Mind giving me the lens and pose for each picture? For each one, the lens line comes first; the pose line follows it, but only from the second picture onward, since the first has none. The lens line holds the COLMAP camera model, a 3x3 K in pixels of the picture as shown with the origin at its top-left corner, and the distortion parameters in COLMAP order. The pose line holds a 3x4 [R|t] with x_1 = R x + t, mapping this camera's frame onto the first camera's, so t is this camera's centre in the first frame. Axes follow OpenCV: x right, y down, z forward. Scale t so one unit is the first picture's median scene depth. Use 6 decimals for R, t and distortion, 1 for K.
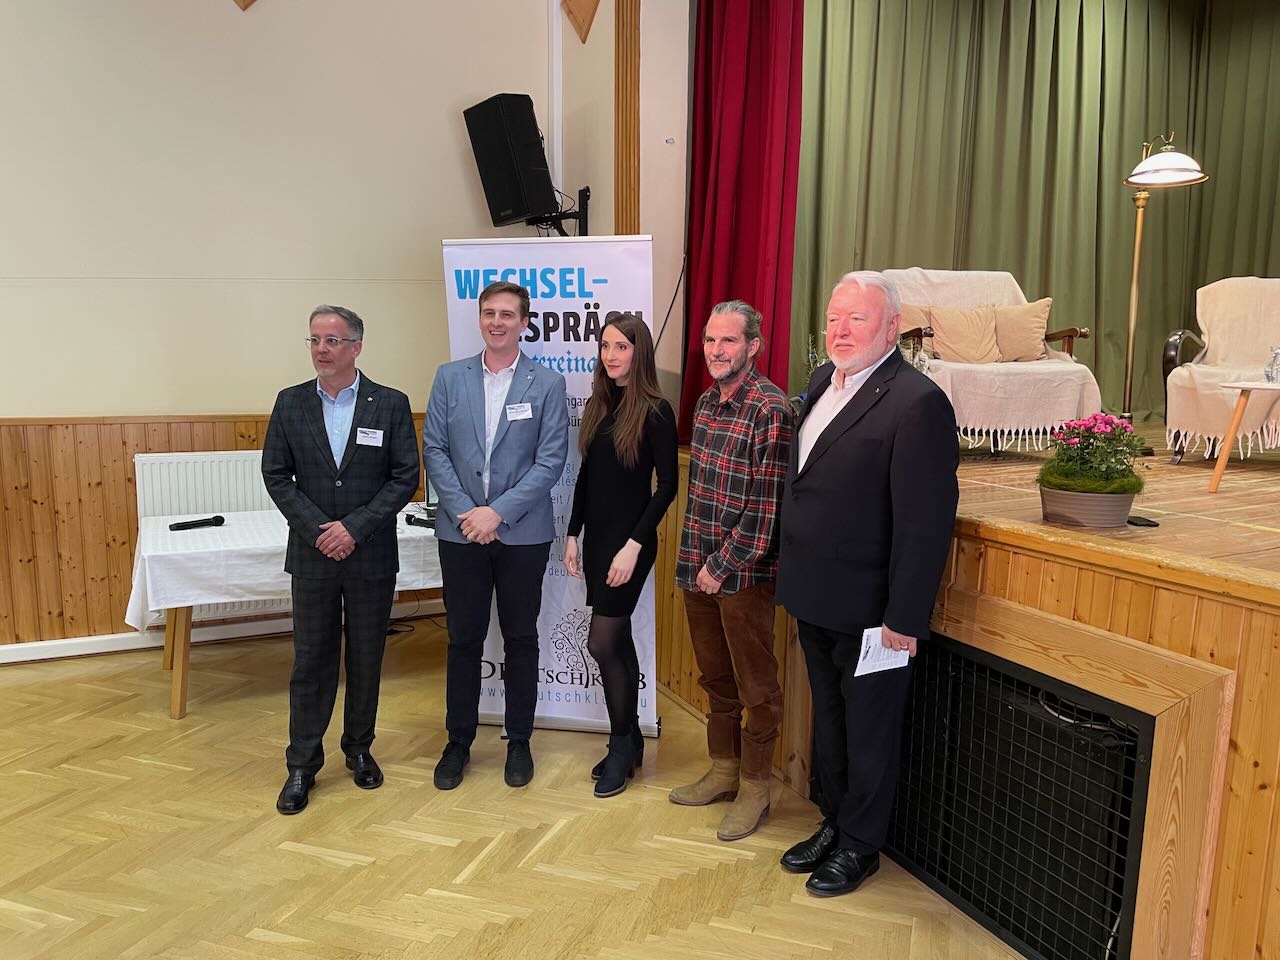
lens RADIAL K [[988.3, 0, 619.3], [0, 988.3, 463.7], [0, 0, 1]] dist [0.044554, -0.048989]
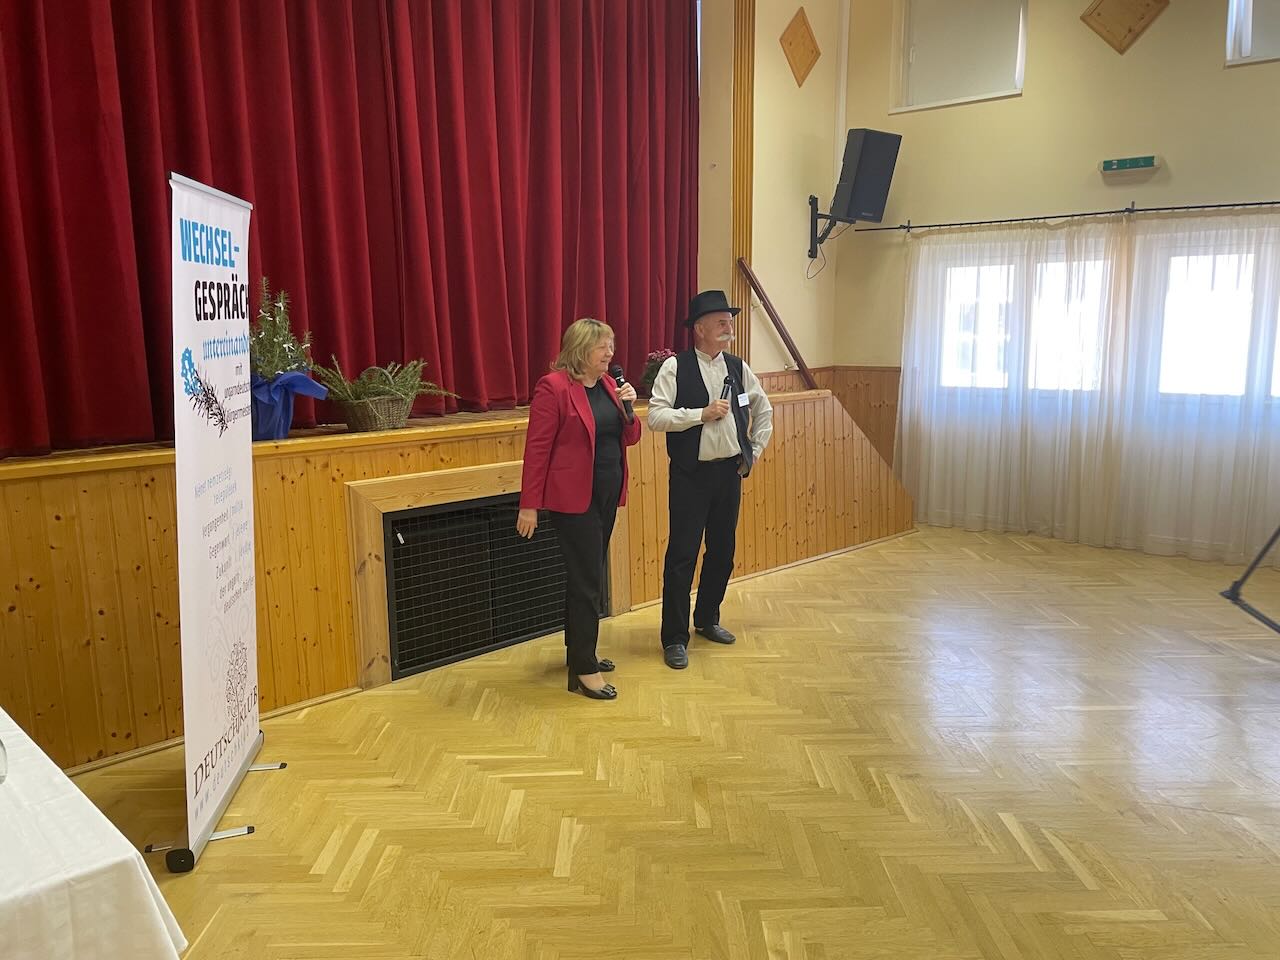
lens RADIAL K [[988.3, 0, 642.3], [0, 988.3, 475.7], [0, 0, 1]] dist [0.044554, -0.048989]
pose [[-0.337809, -0.147564, 0.929575, -1.210193], [0.118943, 0.973023, 0.197685, -0.150187], [-0.933669, 0.177346, -0.311145, 1.205476]]
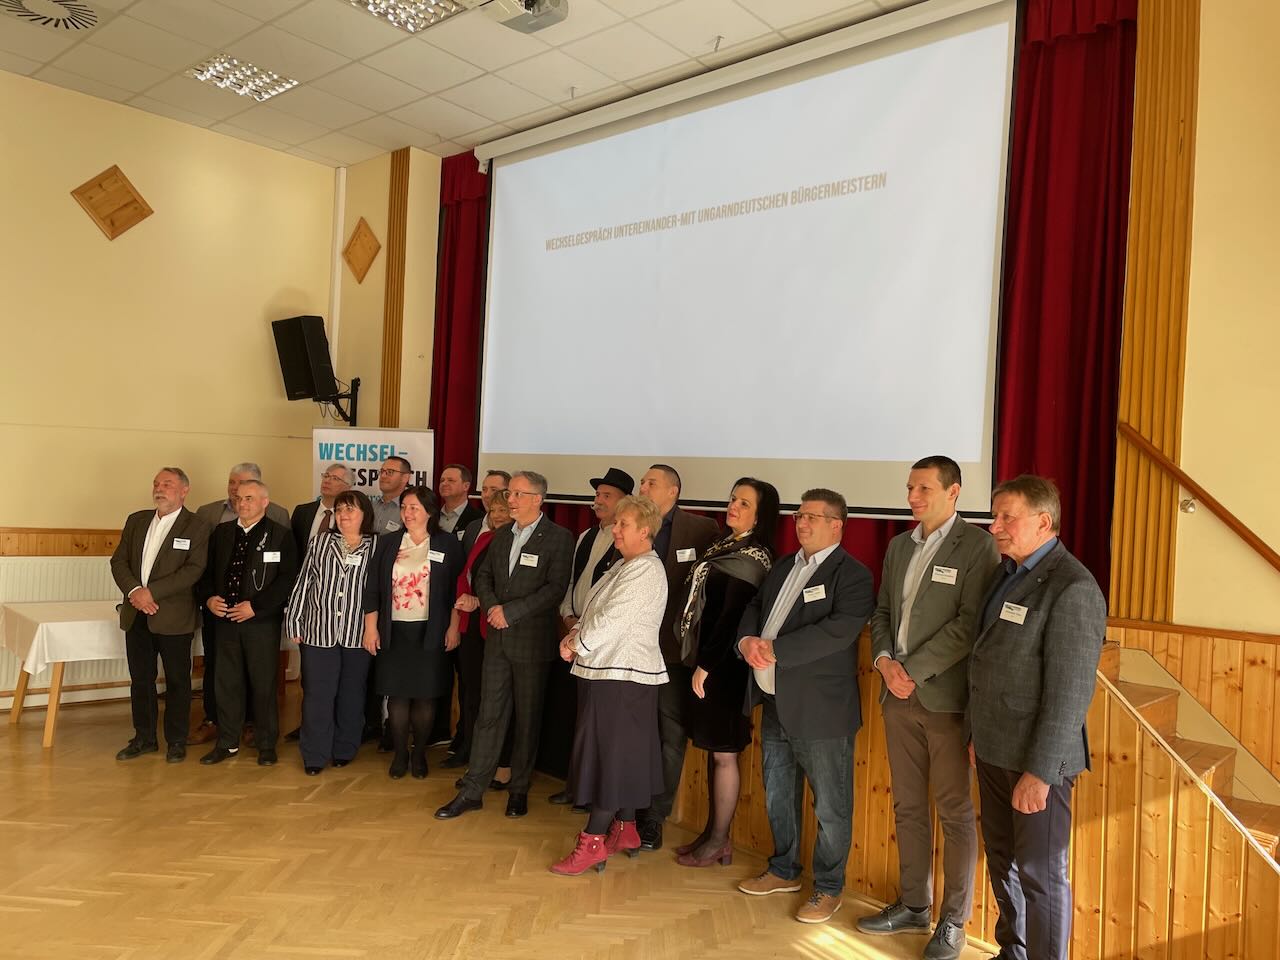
lens RADIAL K [[988.3, 0, 652.4], [0, 988.3, 493.8], [0, 0, 1]] dist [0.044554, -0.048989]
pose [[0.939427, 0.044054, 0.339906, -0.202980], [-0.002812, 0.992663, -0.120884, 0.103212], [-0.342737, 0.112606, 0.932658, -0.820788]]
